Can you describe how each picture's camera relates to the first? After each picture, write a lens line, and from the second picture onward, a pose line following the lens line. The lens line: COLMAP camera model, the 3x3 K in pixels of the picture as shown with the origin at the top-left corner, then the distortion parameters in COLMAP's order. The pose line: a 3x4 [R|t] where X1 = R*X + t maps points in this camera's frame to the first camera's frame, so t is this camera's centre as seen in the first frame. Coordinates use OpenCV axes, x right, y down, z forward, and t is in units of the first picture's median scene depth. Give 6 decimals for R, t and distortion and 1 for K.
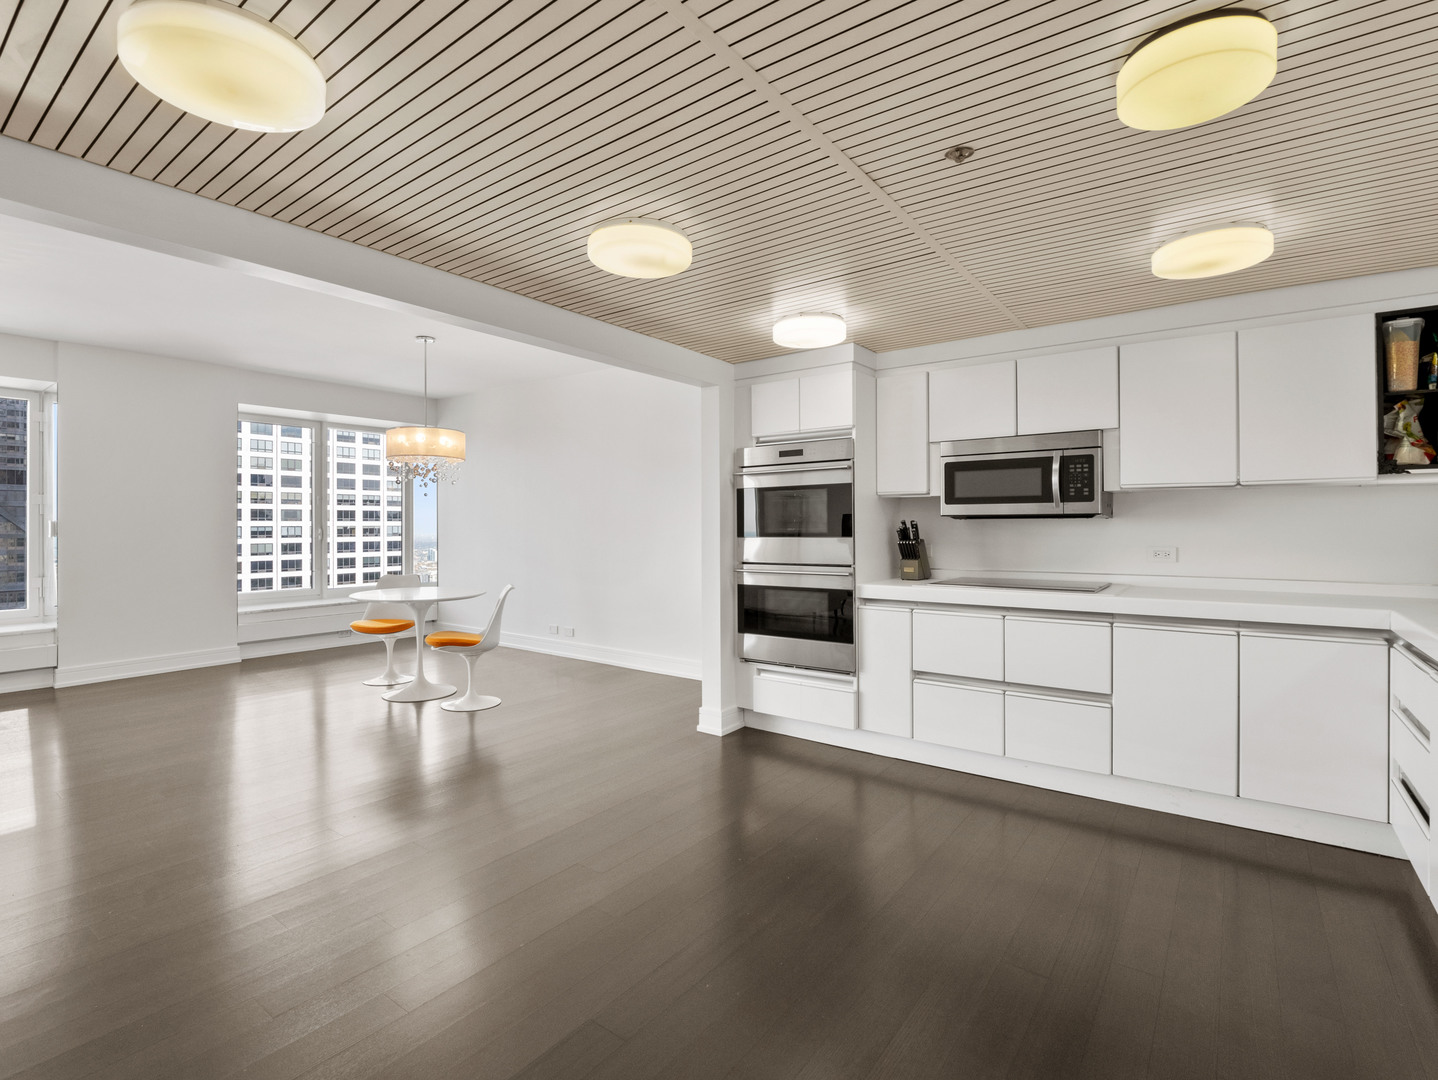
lens RADIAL K [[704.4, 0, 723.5], [0, 704.4, 528.8], [0, 0, 1]] dist [-0.014883, -0.001122]
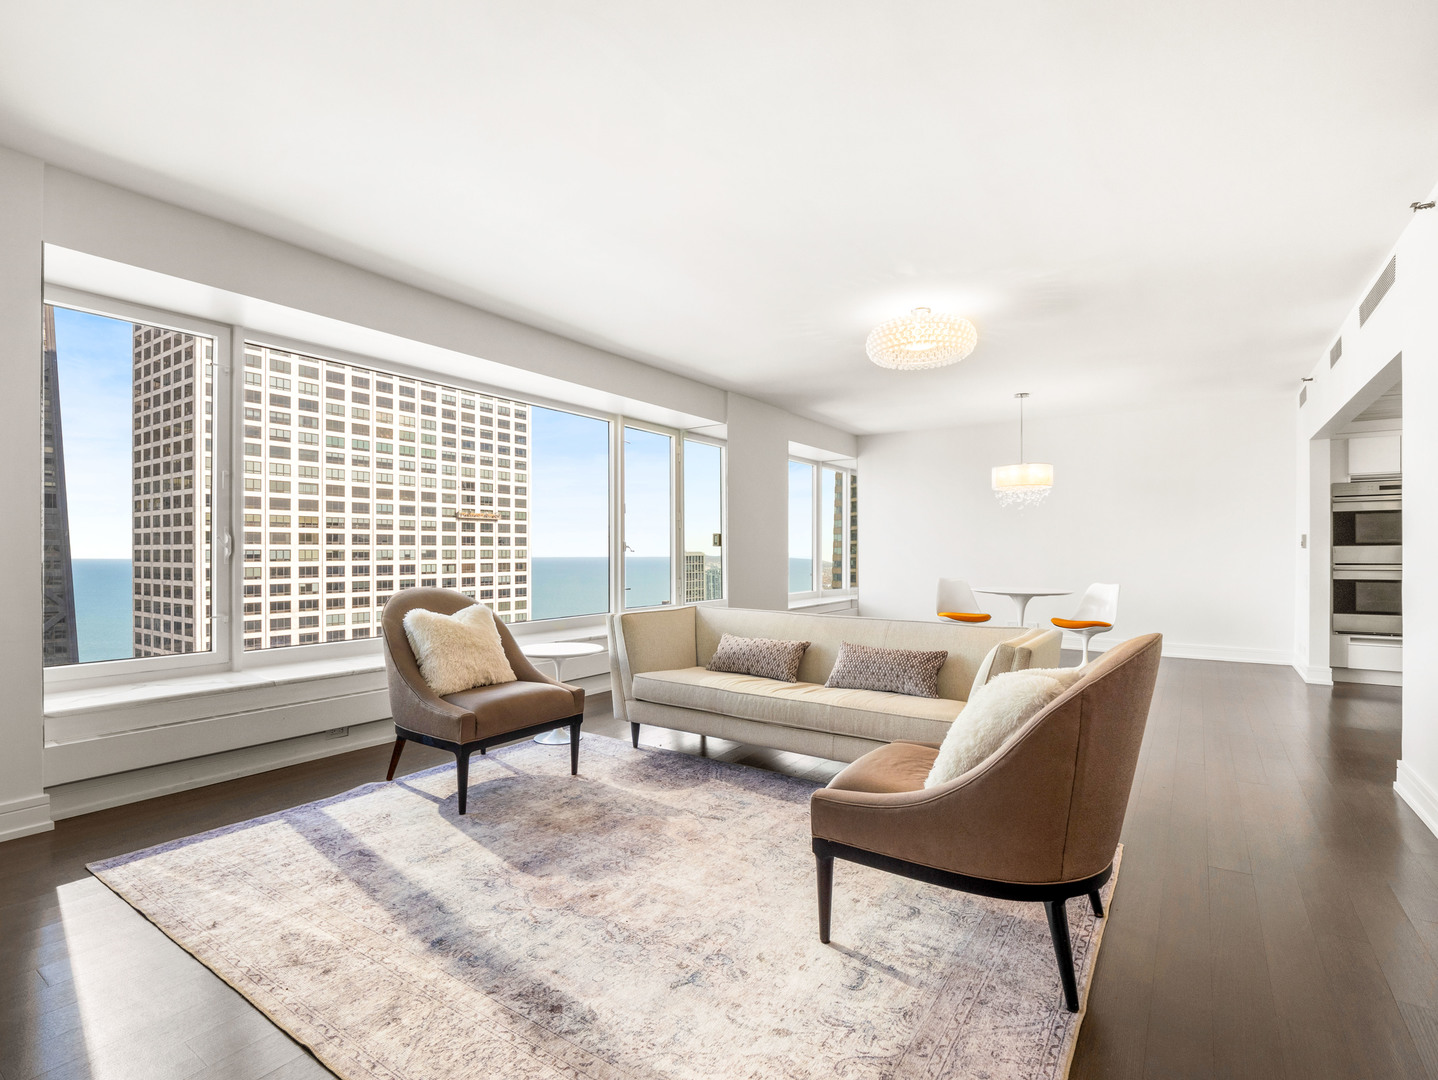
lens RADIAL K [[709.8, 0, 721.2], [0, 709.8, 548.6], [0, 0, 1]] dist [-0.010564, -0.000508]
pose [[0.998230, 0.002281, 0.059420, -1.433156], [-0.001815, 0.999967, -0.007905, 0.033652], [-0.059436, 0.007783, 0.998202, -0.376841]]
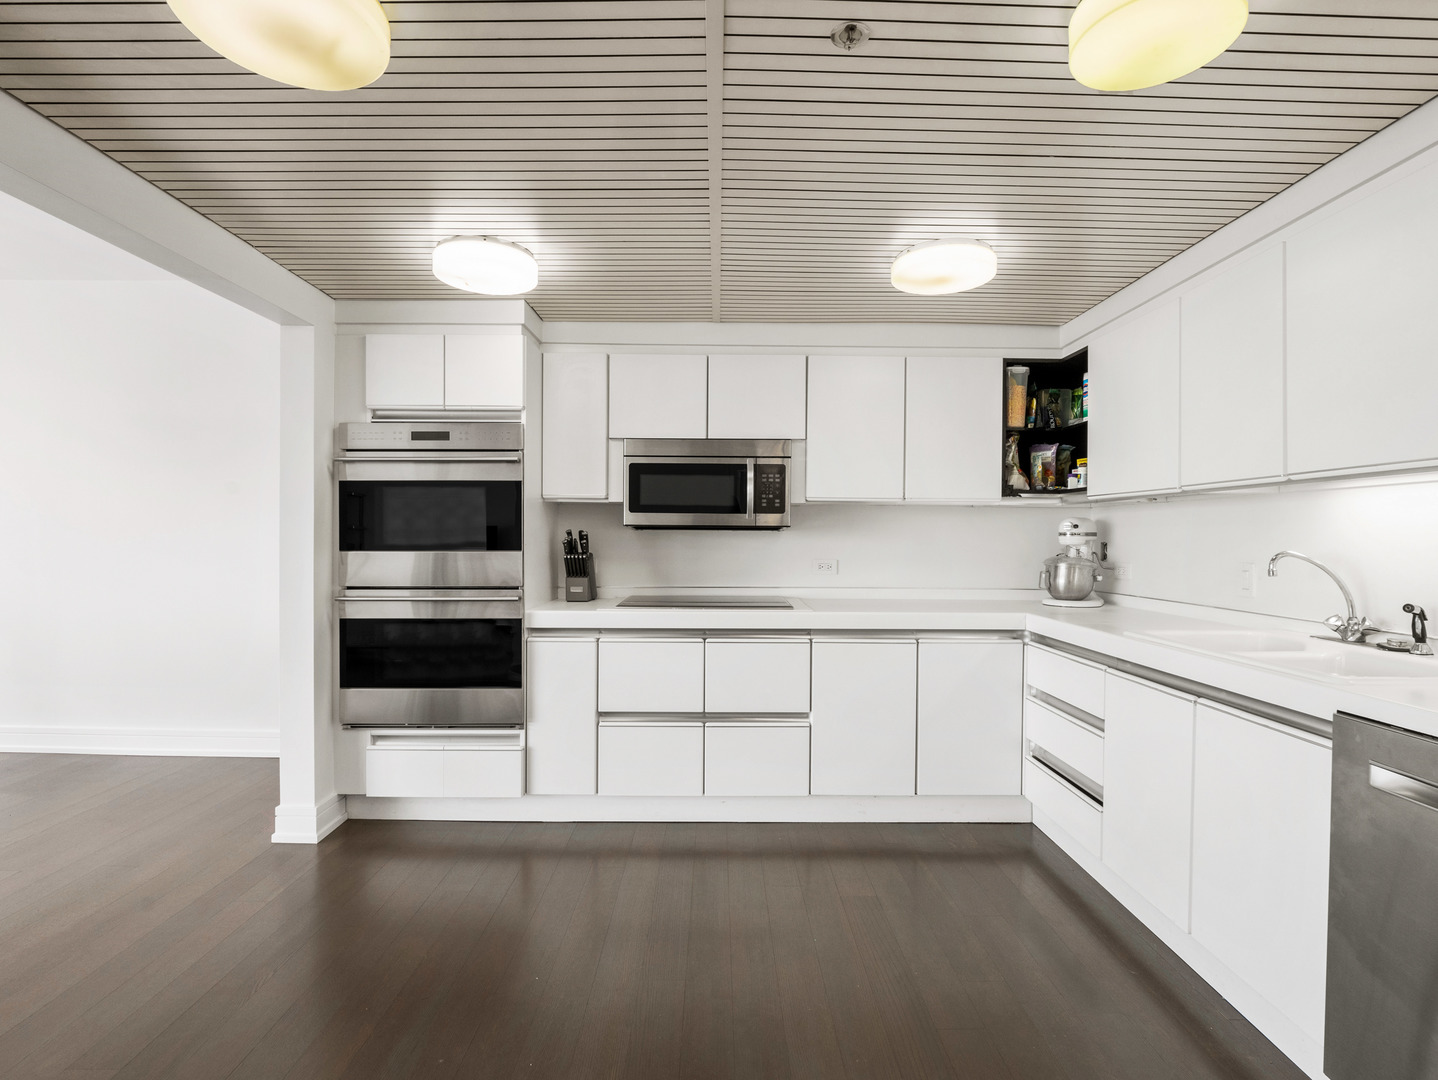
lens RADIAL K [[709.8, 0, 721.2], [0, 709.8, 548.6], [0, 0, 1]] dist [-0.010564, -0.000508]
pose [[0.796493, -0.000249, 0.604647, -0.113379], [-0.006645, 0.999936, 0.009165, 0.000829], [-0.604611, -0.011317, 0.796441, 0.241042]]
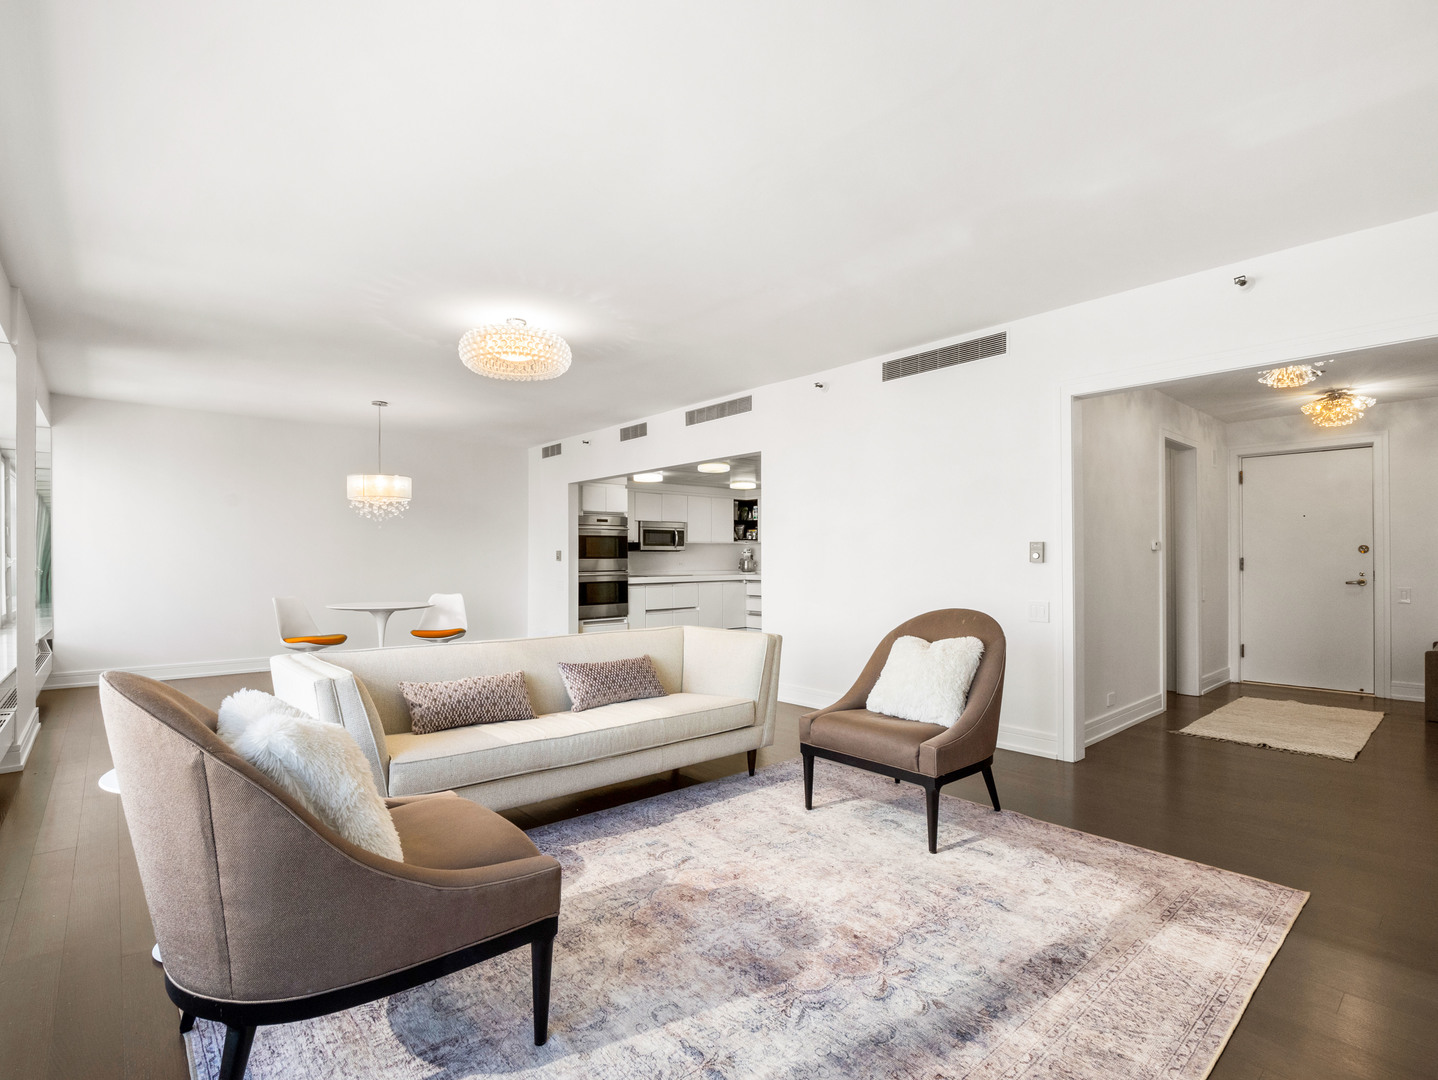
lens RADIAL K [[695.0, 0, 727.2], [0, 695.0, 540.0], [0, 0, 1]] dist [-0.008851, -0.000836]
pose [[0.197059, 0.027824, 0.979997, -2.057193], [0.008300, 0.999514, -0.030047, 0.022718], [-0.980356, 0.014055, 0.196733, 0.199920]]
